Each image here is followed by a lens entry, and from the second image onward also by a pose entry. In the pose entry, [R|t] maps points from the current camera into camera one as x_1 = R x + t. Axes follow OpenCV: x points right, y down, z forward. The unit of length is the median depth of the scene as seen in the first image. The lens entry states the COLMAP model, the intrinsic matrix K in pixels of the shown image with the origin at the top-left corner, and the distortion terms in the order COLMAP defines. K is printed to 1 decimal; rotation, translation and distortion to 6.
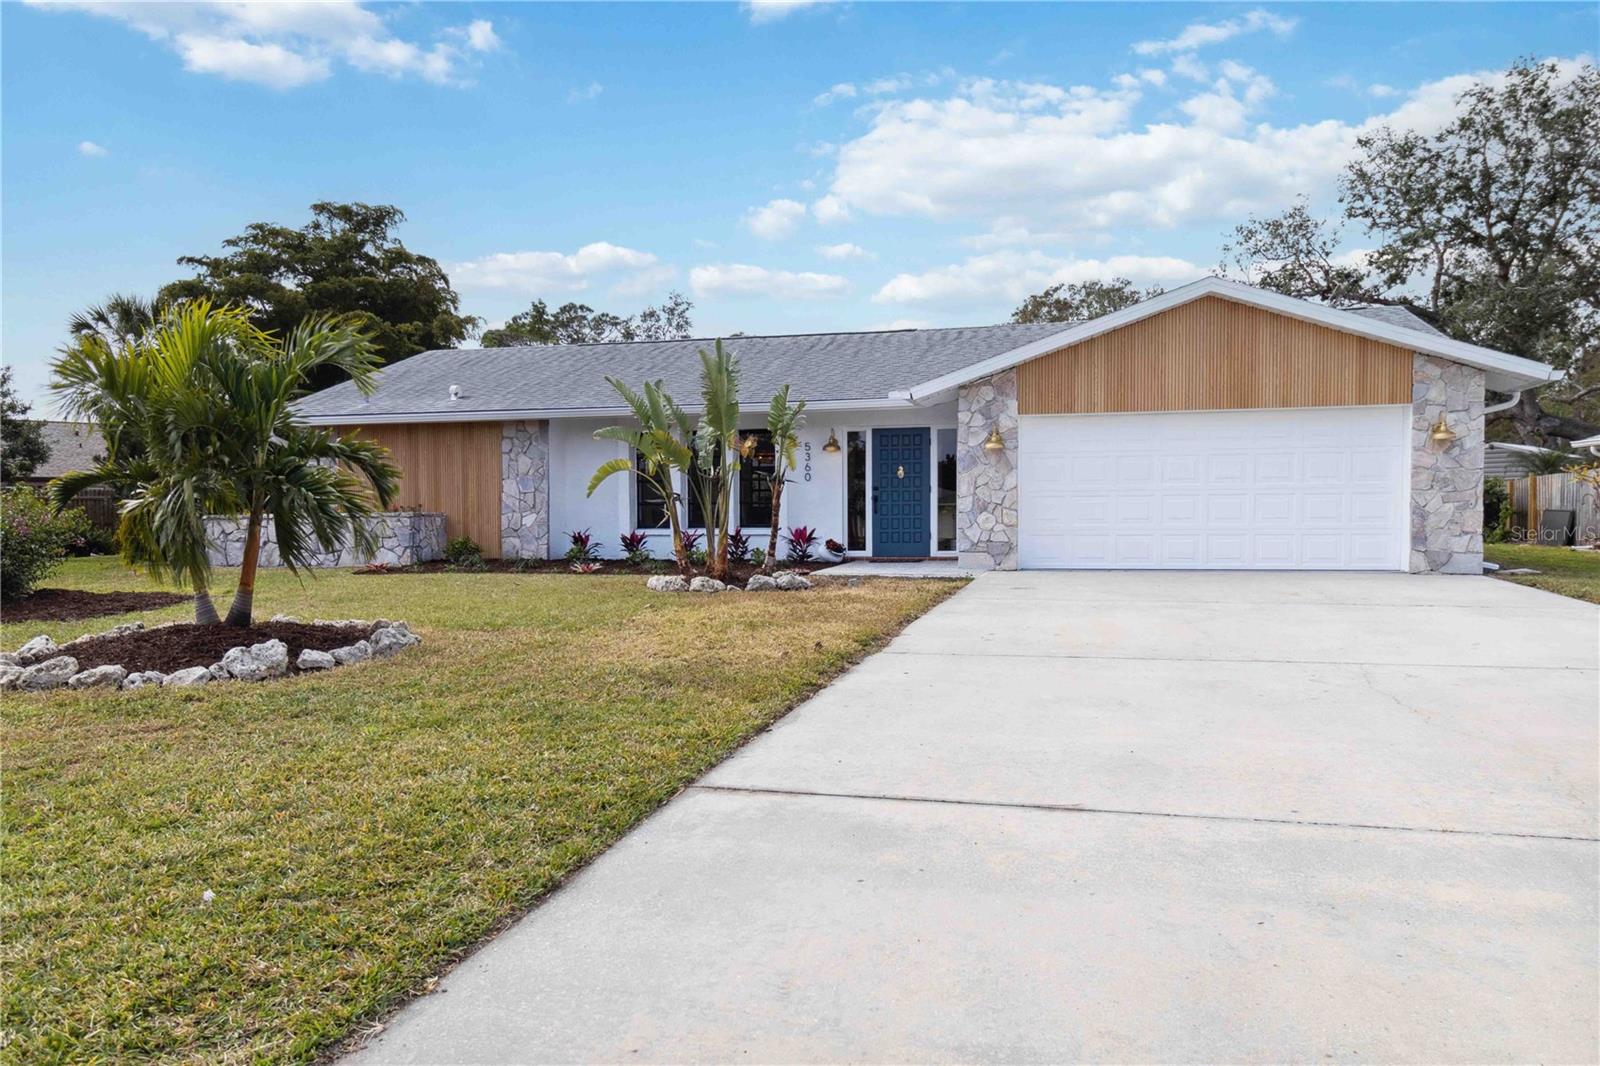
lens RADIAL K [[1164.3, 0, 800.0], [0, 1164.3, 533.0], [0, 0, 1]] dist [-0.003985, -0.000191]
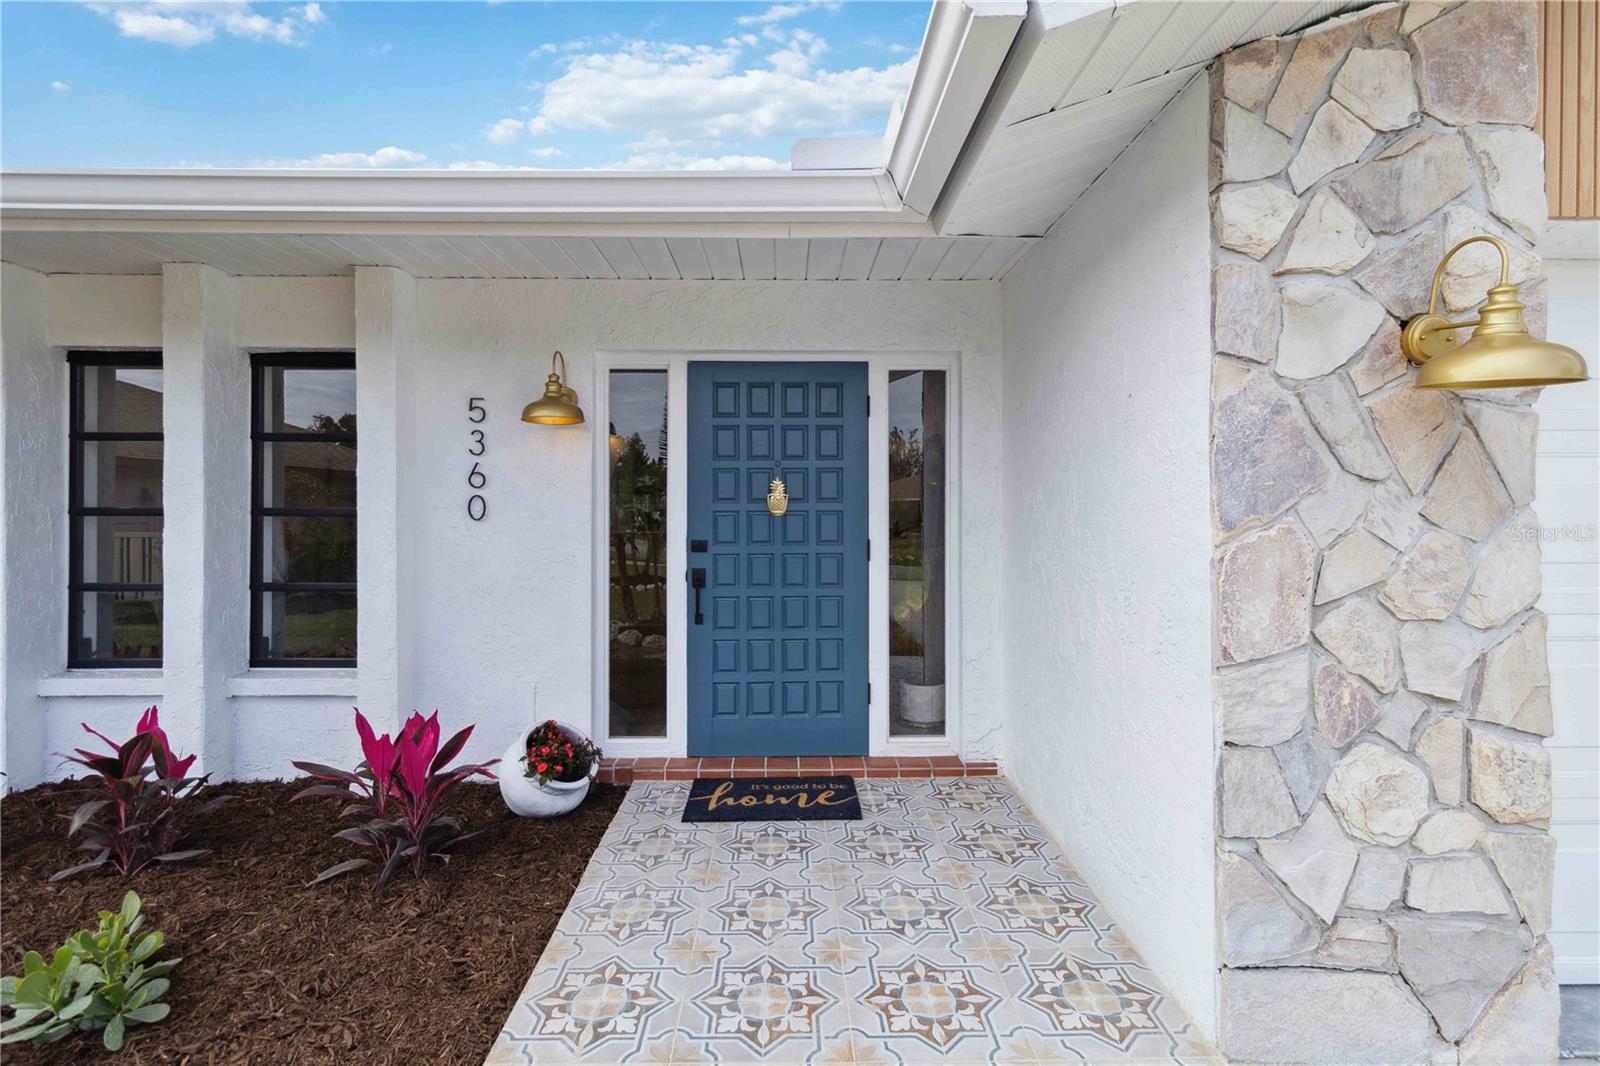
lens RADIAL K [[714.1, 0, 805.3], [0, 714.1, 518.4], [0, 0, 1]] dist [0.001495, 0.000345]
pose [[0.960093, 0.003273, 0.279662, 0.037798], [-0.003589, 0.999993, 0.000616, -0.046053], [-0.279658, -0.001595, 0.960098, 0.799064]]
